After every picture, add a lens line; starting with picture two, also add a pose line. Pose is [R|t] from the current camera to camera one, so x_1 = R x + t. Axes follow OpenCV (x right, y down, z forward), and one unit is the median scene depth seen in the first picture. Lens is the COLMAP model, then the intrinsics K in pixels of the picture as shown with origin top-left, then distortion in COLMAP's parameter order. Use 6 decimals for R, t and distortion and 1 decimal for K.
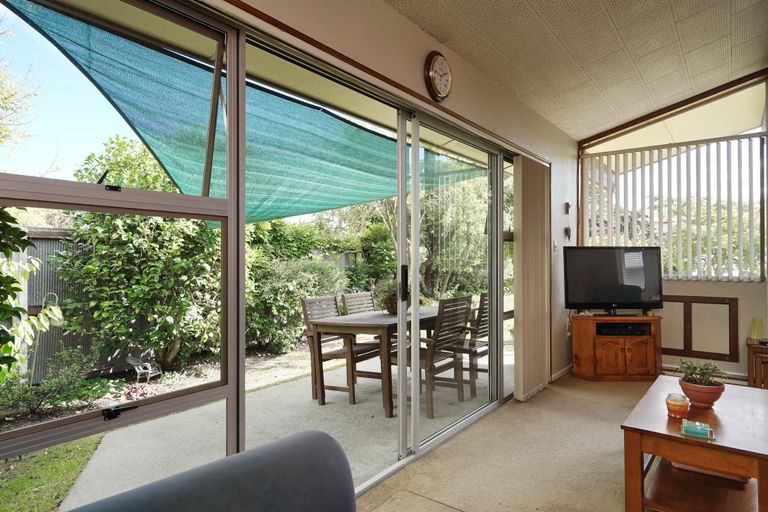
lens RADIAL K [[456.8, 0, 390.6], [0, 456.8, 255.5], [0, 0, 1]] dist [0.001155, 0.001948]
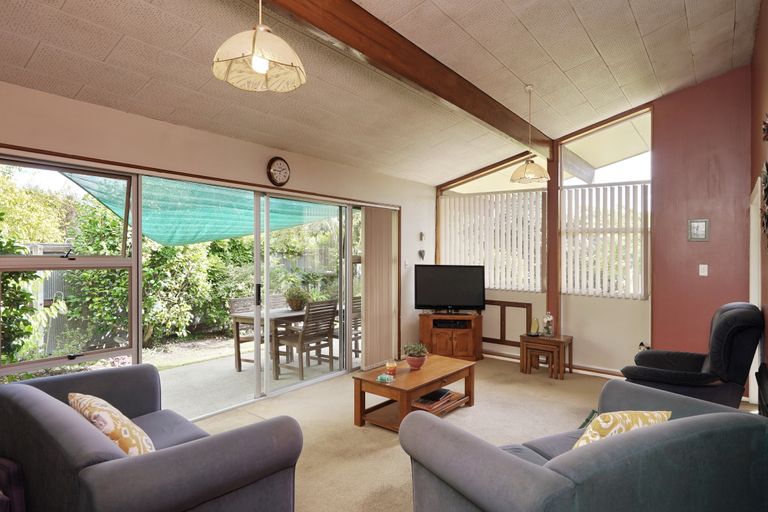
lens RADIAL K [[440.8, 0, 377.1], [0, 440.8, 259.5], [0, 0, 1]] dist [-0.003013, -0.002346]
pose [[0.999359, 0.014361, -0.032794, 0.306504], [-0.013480, 0.999547, 0.026927, -0.069508], [0.033166, -0.026468, 0.999099, -0.353396]]
